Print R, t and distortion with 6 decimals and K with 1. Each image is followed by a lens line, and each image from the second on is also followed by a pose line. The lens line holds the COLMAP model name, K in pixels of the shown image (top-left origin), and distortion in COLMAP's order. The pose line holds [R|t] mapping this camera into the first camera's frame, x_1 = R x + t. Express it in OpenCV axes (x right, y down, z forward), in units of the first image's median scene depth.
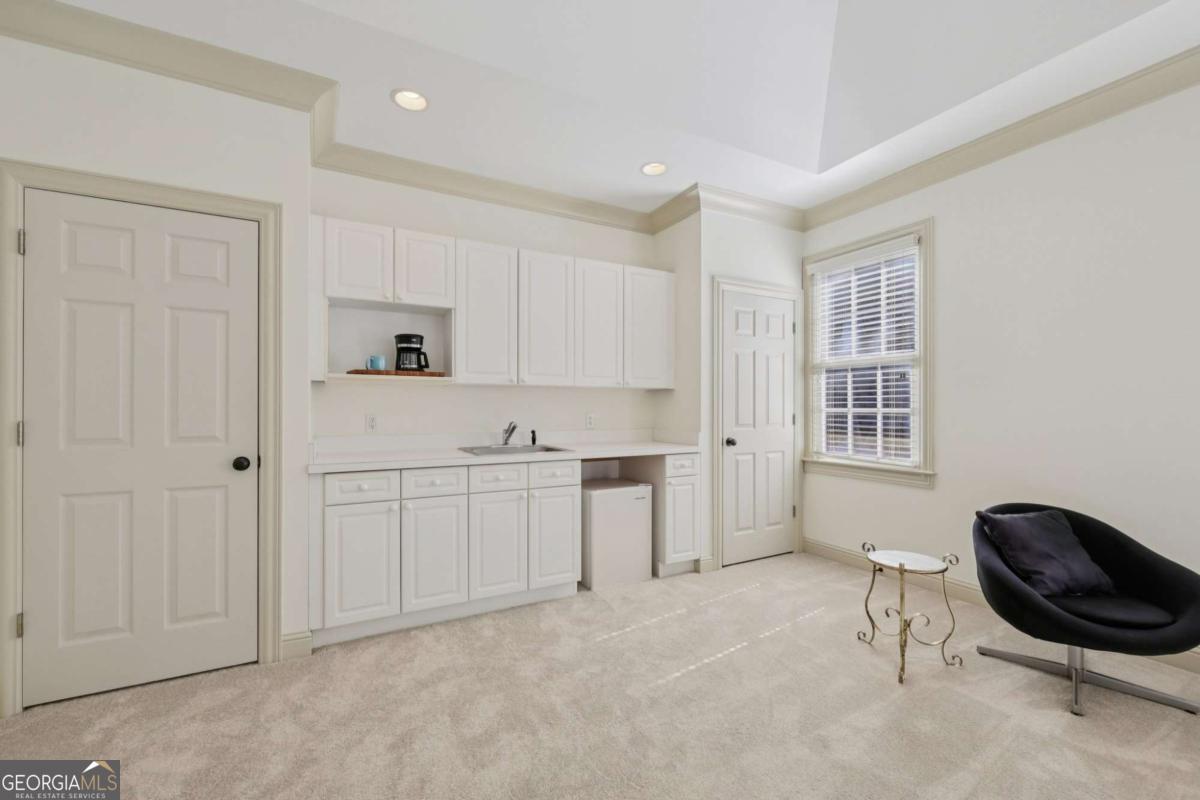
lens RADIAL K [[484.5, 0, 598.6], [0, 484.5, 405.4], [0, 0, 1]] dist [0.000220, 0.000350]
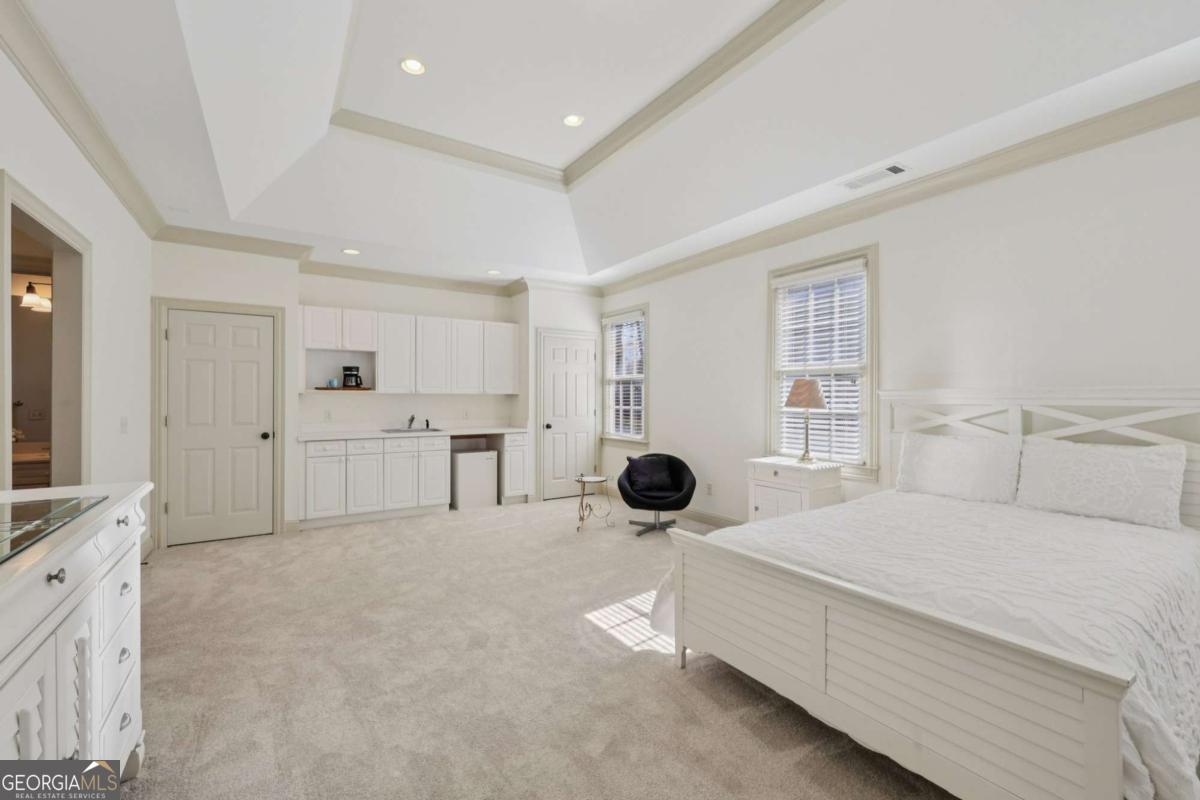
lens RADIAL K [[484.5, 0, 593.5], [0, 484.5, 398.8], [0, 0, 1]] dist [0.000220, 0.000350]
pose [[0.996294, 0.000322, 0.086017, 0.325089], [-0.000651, 0.999993, 0.003790, -0.030944], [-0.086015, -0.003832, 0.996286, -0.804945]]
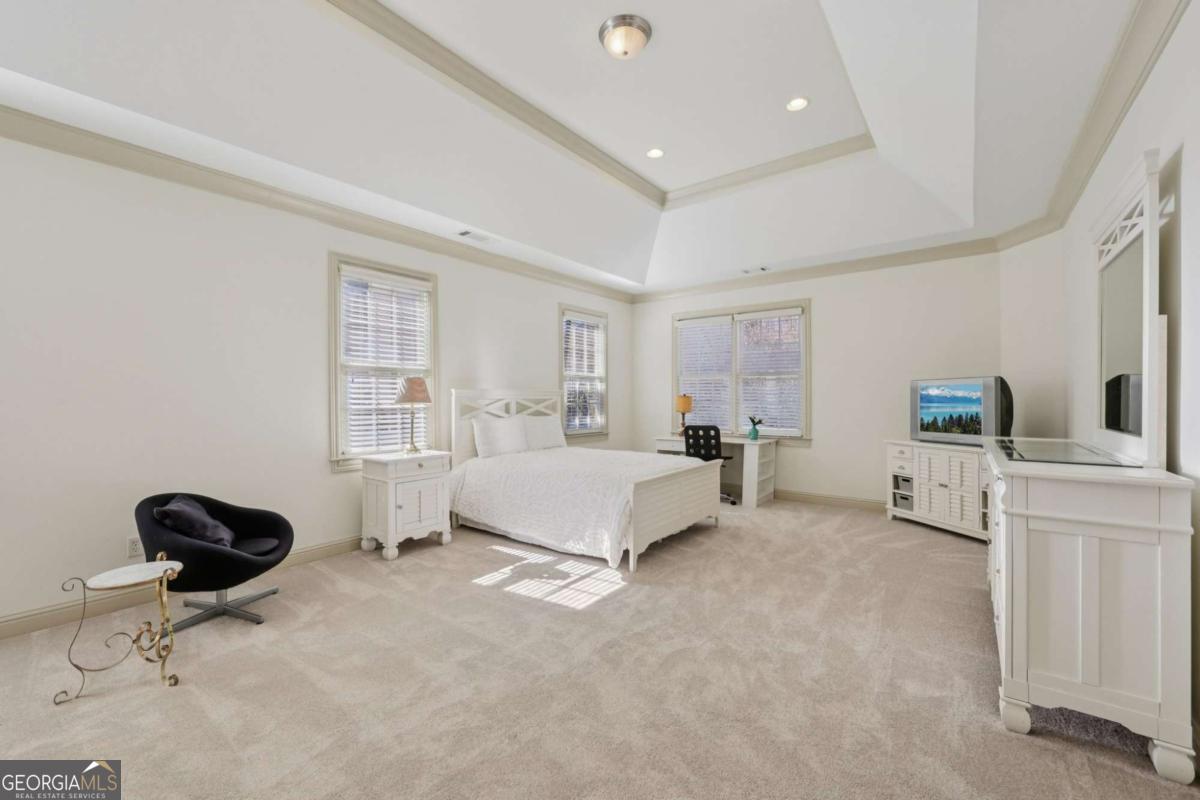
lens RADIAL K [[484.5, 0, 589.9], [0, 484.5, 397.4], [0, 0, 1]] dist [0.000220, 0.000350]
pose [[-0.399283, -0.000519, 0.916827, -0.421506], [-0.001419, 0.999999, -0.000052, -0.021883], [-0.916827, -0.001322, -0.399284, 0.390311]]
